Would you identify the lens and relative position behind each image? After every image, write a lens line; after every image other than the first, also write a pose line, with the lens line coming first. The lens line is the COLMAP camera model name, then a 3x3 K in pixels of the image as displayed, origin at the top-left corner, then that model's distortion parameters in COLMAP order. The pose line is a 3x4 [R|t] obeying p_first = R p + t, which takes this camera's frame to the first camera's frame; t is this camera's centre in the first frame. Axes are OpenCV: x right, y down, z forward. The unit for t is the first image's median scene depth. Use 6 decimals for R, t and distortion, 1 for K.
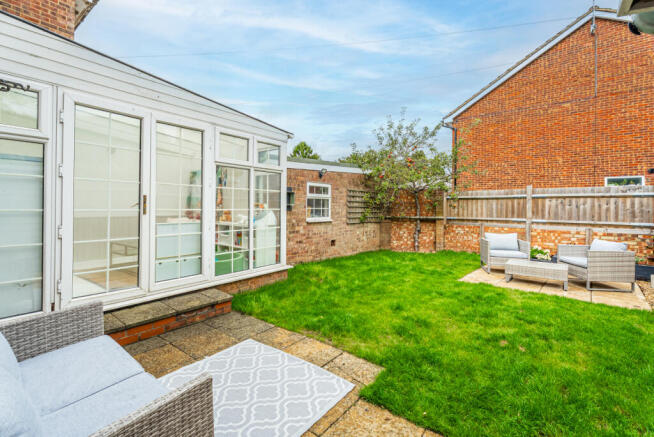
lens RADIAL K [[295.1, 0, 337.1], [0, 295.1, 203.3], [0, 0, 1]] dist [0.007429, 0.000269]
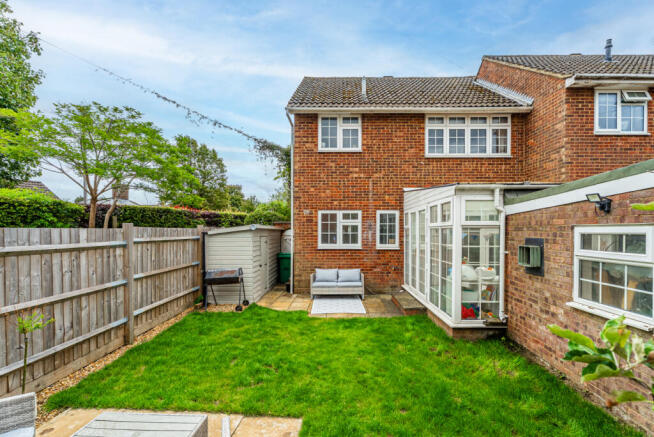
lens RADIAL K [[295.1, 0, 333.5], [0, 295.1, 237.0], [0, 0, 1]] dist [0.007429, 0.000269]
pose [[-0.813928, 0.003575, -0.580955, 0.448513], [-0.000324, 0.999978, 0.006606, -0.048563], [0.580966, 0.005565, -0.813909, 0.987080]]
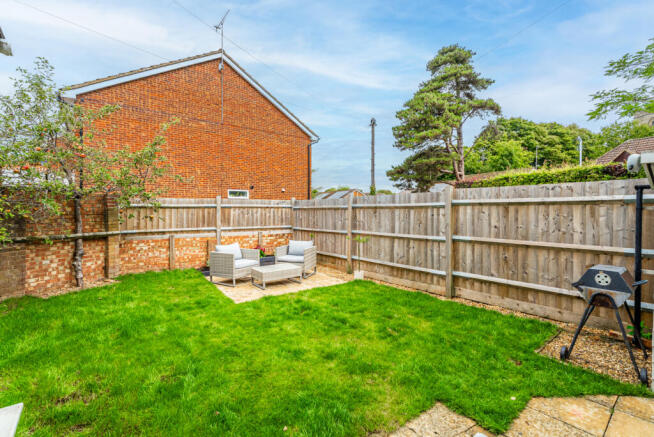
lens RADIAL K [[295.1, 0, 324.6], [0, 295.1, 208.0], [0, 0, 1]] dist [0.007429, 0.000269]
pose [[0.254056, -0.004258, 0.967180, -0.269799], [-0.008701, 0.999940, 0.006688, -0.025743], [-0.967150, -0.010114, 0.254004, 0.348176]]
